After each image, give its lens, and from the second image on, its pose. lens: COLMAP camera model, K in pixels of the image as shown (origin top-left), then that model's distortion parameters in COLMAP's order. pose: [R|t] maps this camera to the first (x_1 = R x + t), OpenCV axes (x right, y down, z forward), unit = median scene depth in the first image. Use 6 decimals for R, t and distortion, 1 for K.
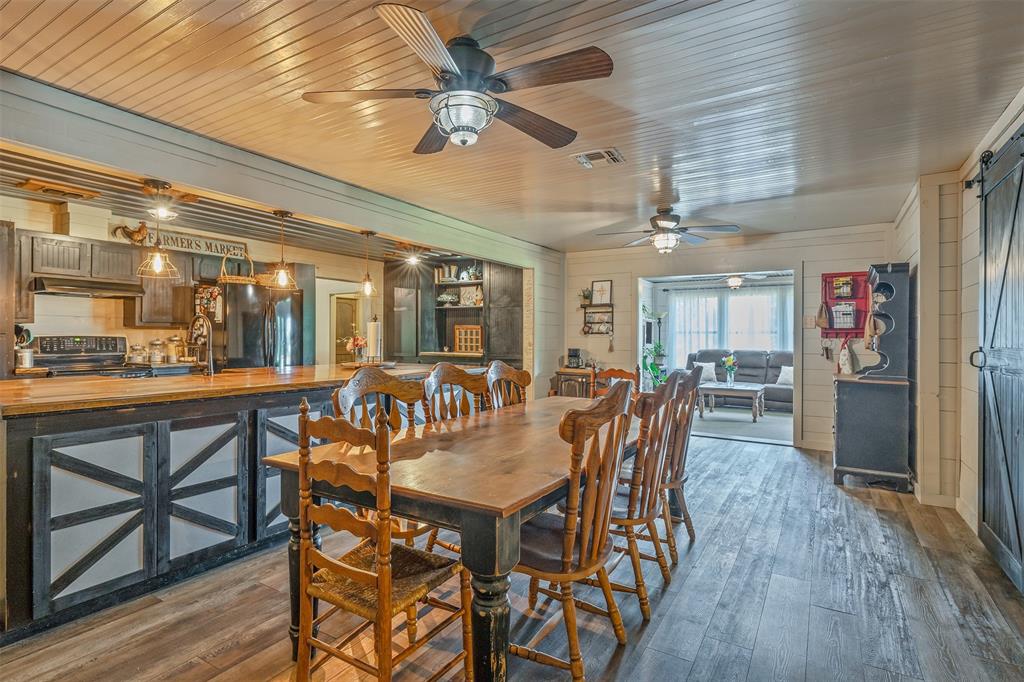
lens RADIAL K [[521.5, 0, 512.6], [0, 521.5, 337.6], [0, 0, 1]] dist [0.001529, 0.000209]
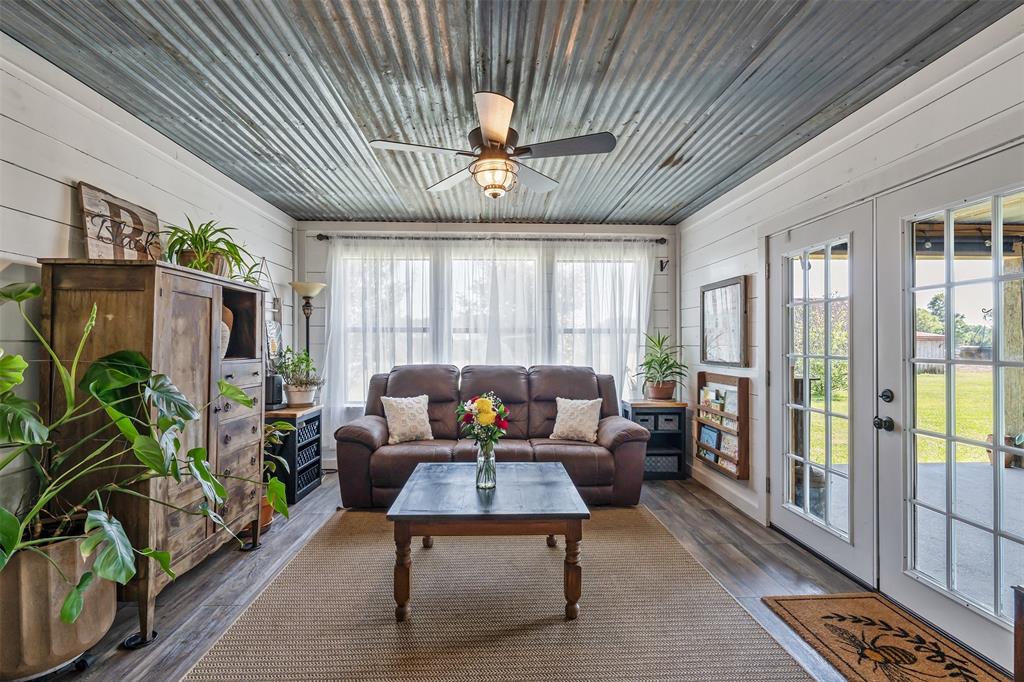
lens RADIAL K [[466.1, 0, 511.4], [0, 466.1, 337.0], [0, 0, 1]] dist [-0.000690, -0.000009]
pose [[0.824337, 0.002779, 0.566093, 0.212397], [0.000717, 0.999982, -0.005953, -0.000675], [-0.566100, 0.005313, 0.824320, 0.609305]]
